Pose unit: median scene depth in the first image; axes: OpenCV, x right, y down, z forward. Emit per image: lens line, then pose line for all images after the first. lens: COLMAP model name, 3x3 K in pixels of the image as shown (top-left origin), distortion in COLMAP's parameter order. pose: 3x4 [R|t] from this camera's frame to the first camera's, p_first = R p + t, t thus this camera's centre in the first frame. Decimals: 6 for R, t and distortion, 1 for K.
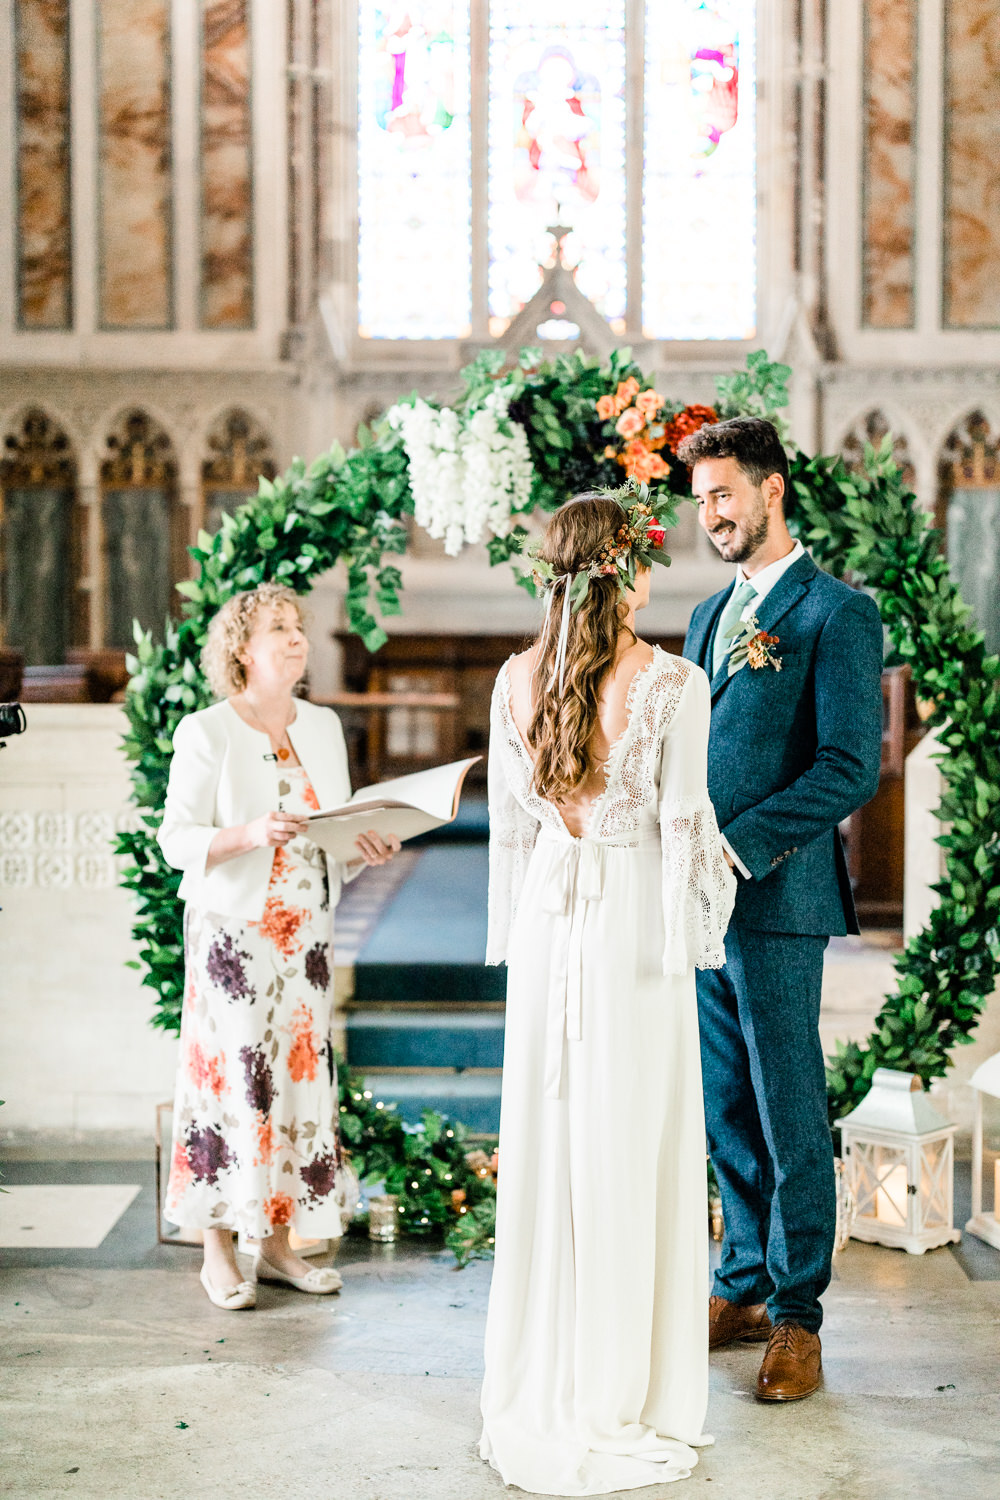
lens RADIAL K [[2191.3, 0, 526.4], [0, 2191.3, 687.5], [0, 0, 1]] dist [0.026115, -0.038591]
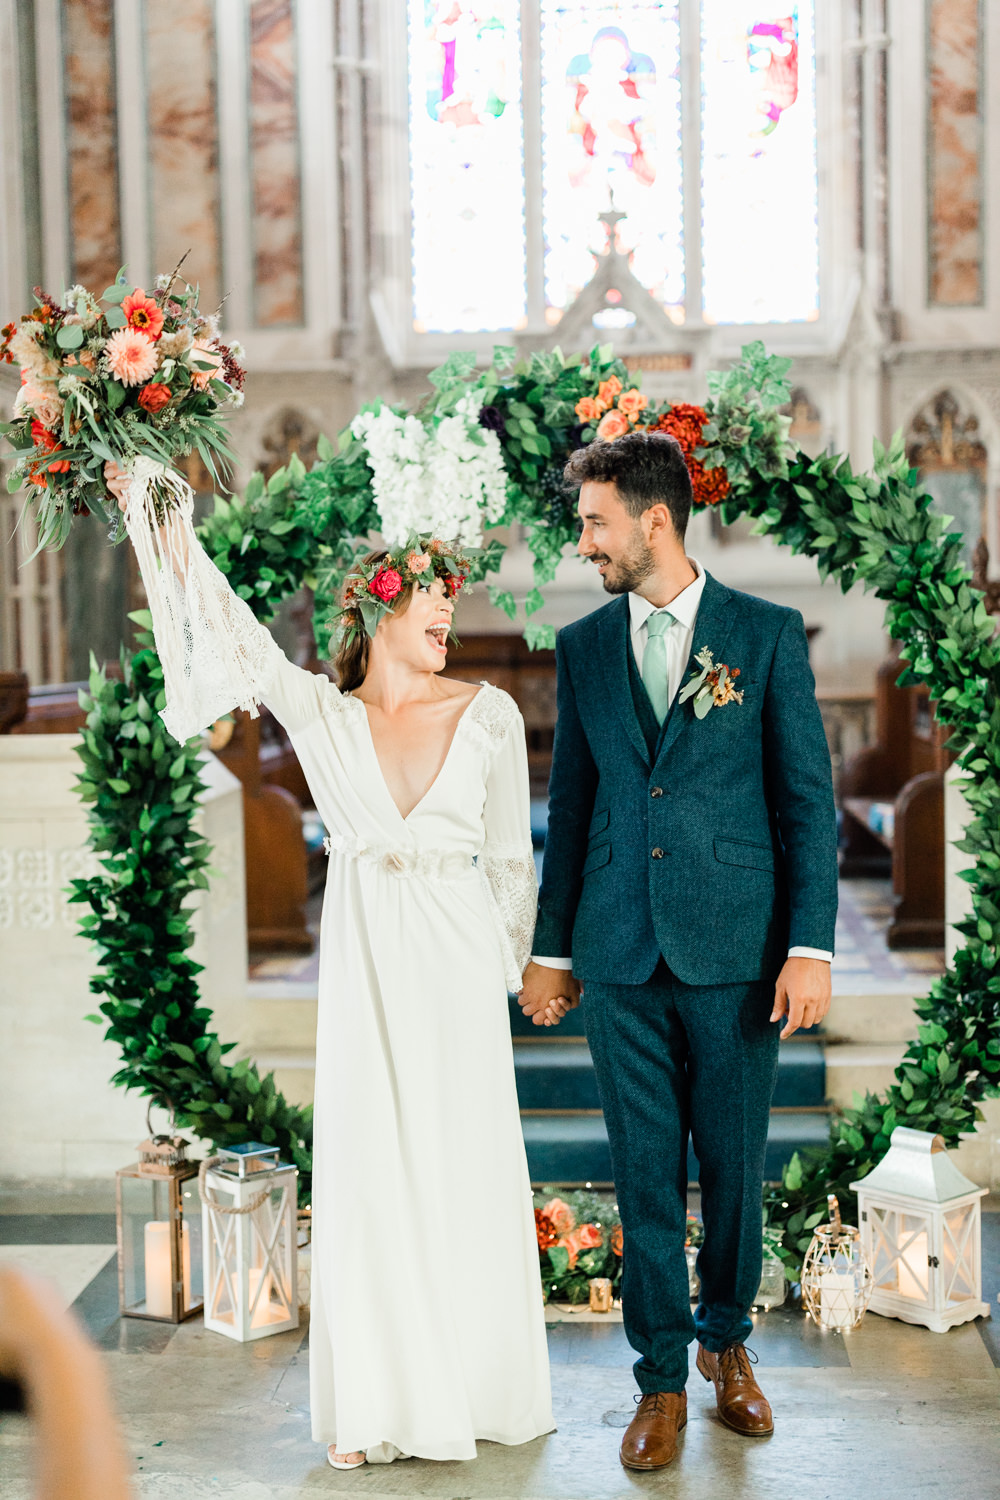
lens RADIAL K [[2147.9, 0, 468.5], [0, 2147.9, 721.0], [0, 0, 1]] dist [0.007690, 0.045140]
pose [[0.997054, -0.017763, -0.074623, 0.050549], [0.019519, 0.999548, 0.022877, -0.018683], [0.074183, -0.024266, 0.996949, 0.094847]]
